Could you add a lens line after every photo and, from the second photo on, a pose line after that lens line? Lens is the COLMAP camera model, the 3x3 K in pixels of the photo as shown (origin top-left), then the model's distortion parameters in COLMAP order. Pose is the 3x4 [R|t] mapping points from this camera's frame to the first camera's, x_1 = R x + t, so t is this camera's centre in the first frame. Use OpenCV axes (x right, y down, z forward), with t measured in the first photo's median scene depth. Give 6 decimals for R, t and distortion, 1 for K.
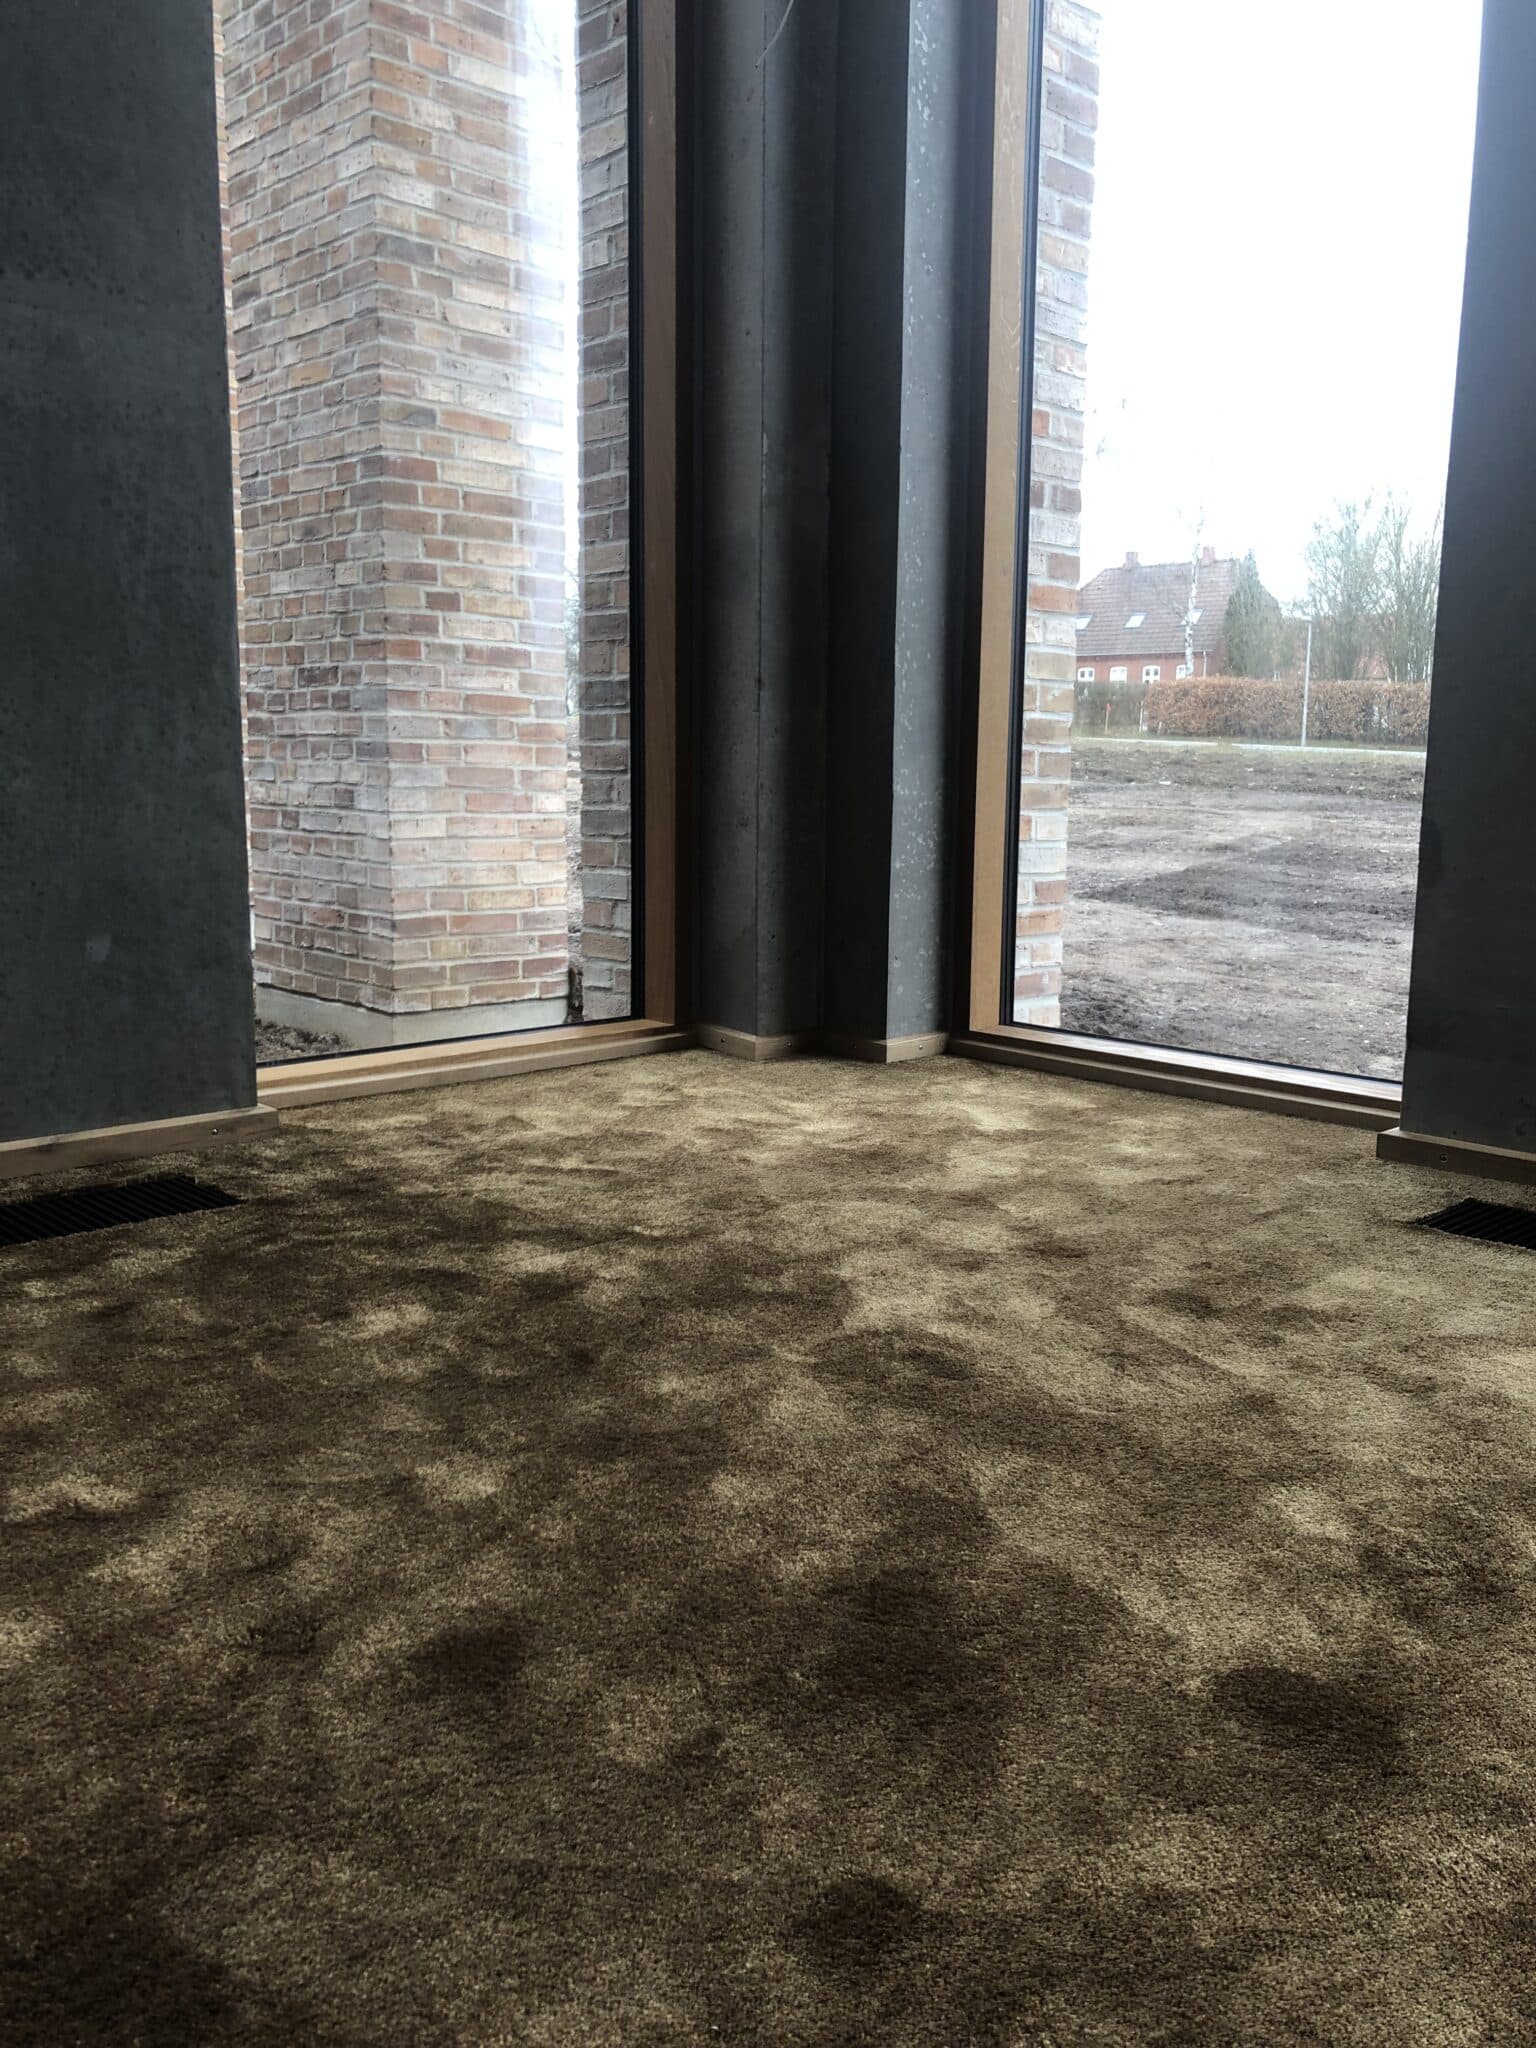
lens RADIAL K [[1688.7, 0, 783.4], [0, 1688.7, 1035.6], [0, 0, 1]] dist [0.034851, -0.022230]
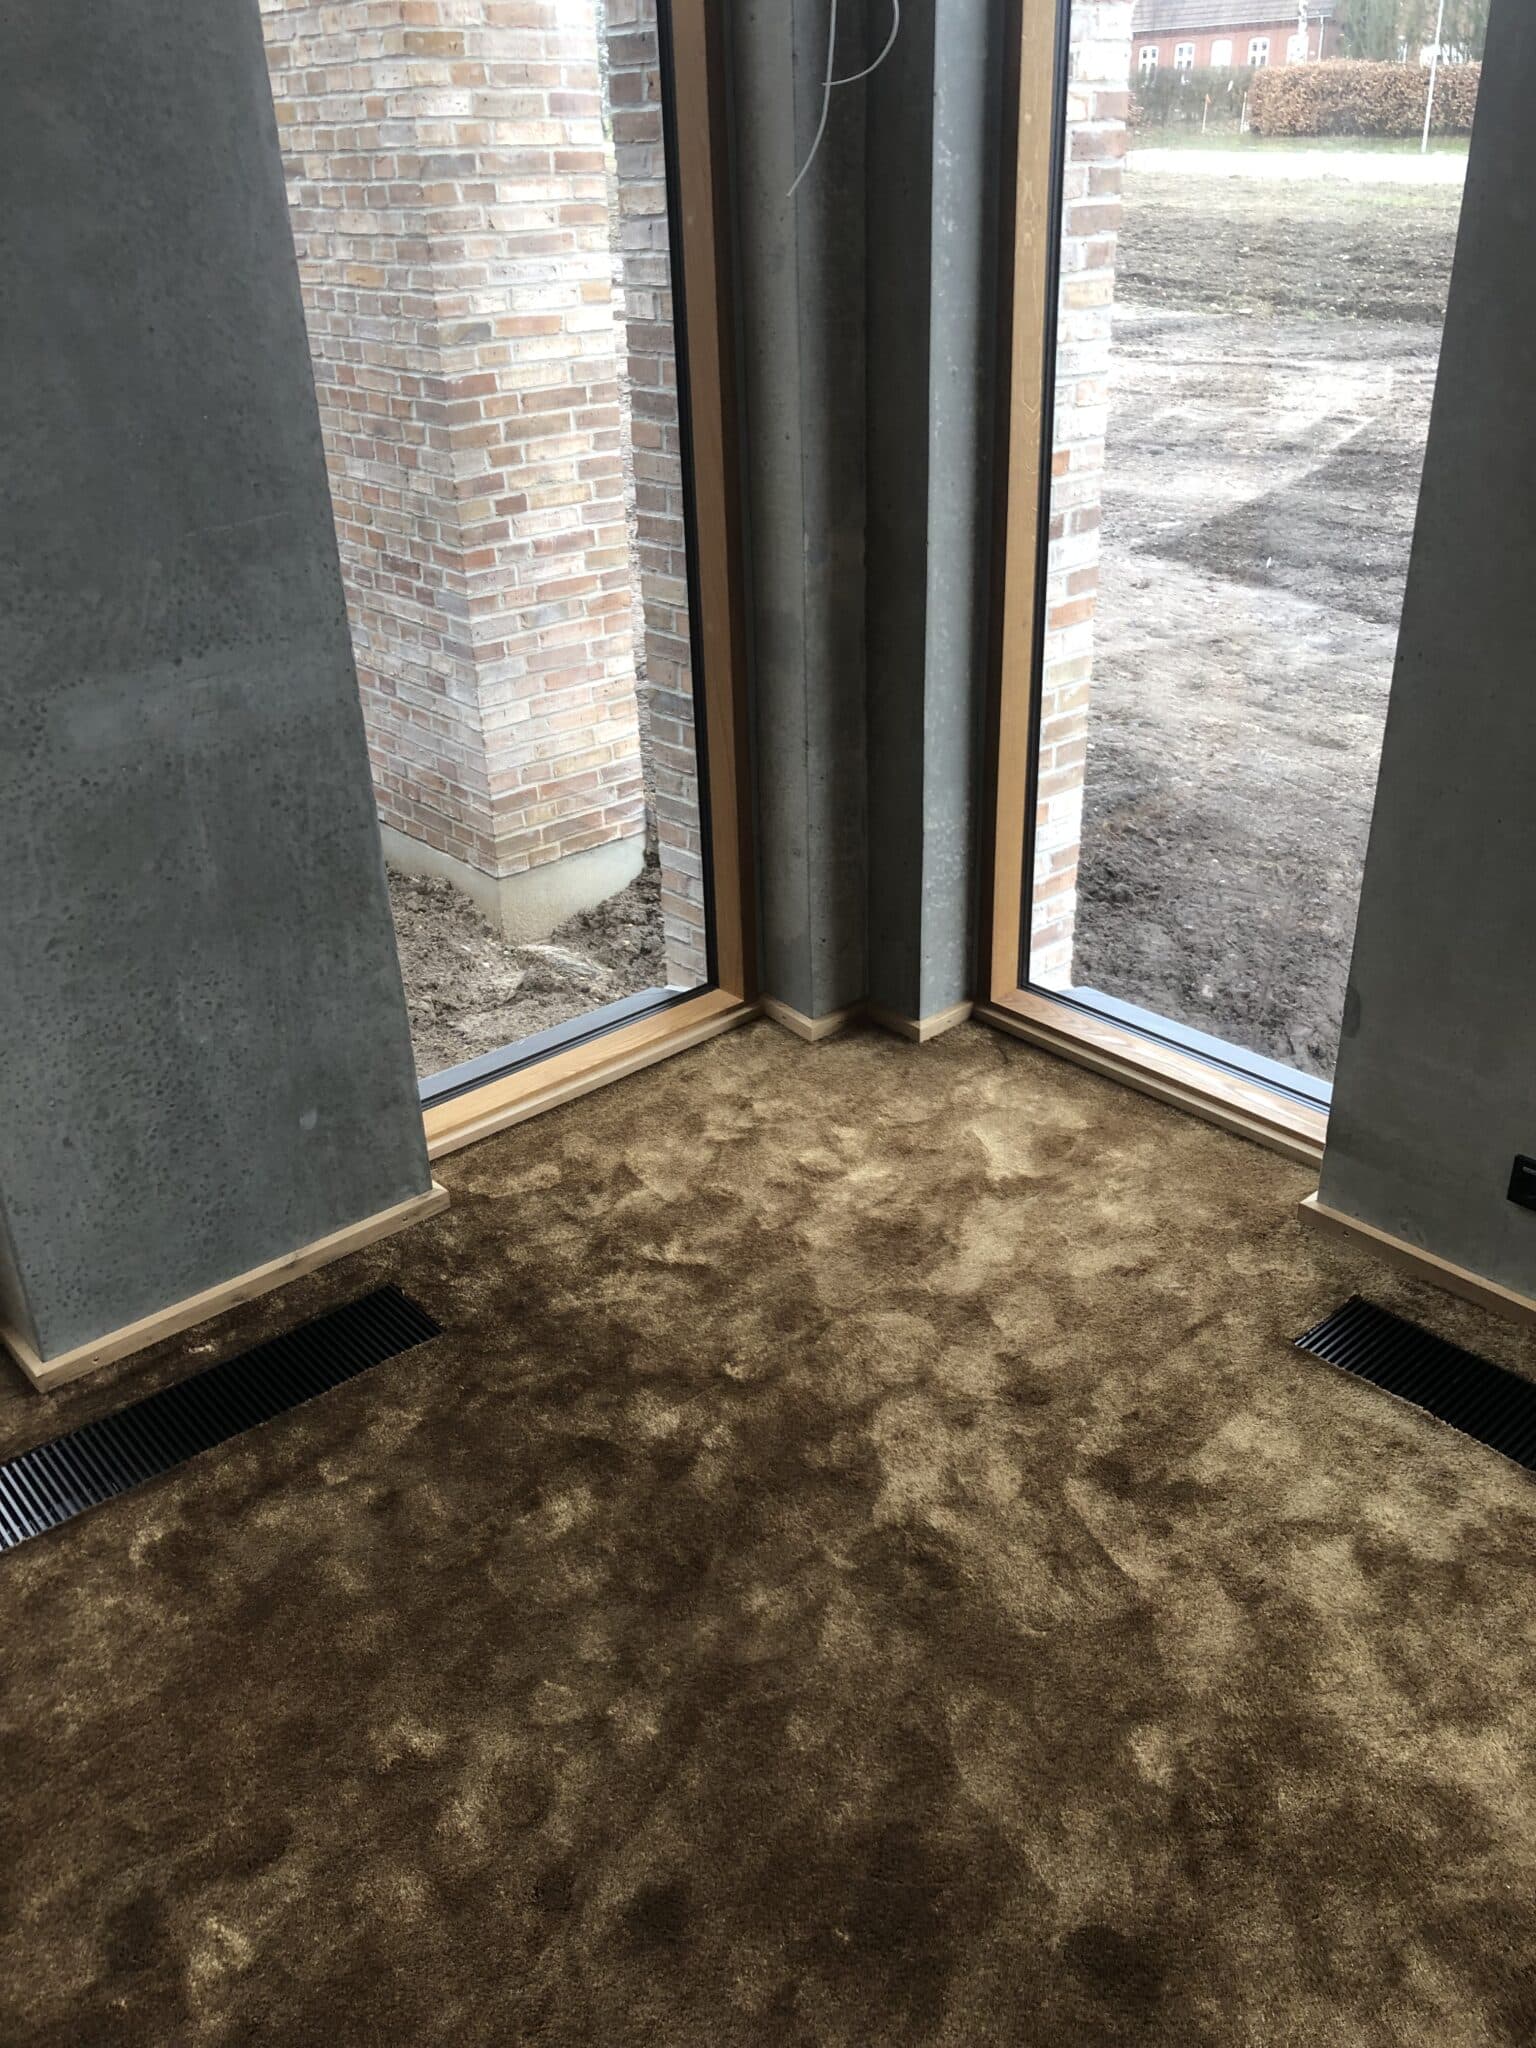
lens RADIAL K [[1688.7, 0, 755.3], [0, 1688.7, 1007.8], [0, 0, 1]] dist [0.034851, -0.022230]
pose [[0.997893, -0.019417, -0.061911, 0.019258], [0.037967, 0.948505, 0.314477, -0.414194], [0.052617, -0.316165, 0.947244, -0.154065]]
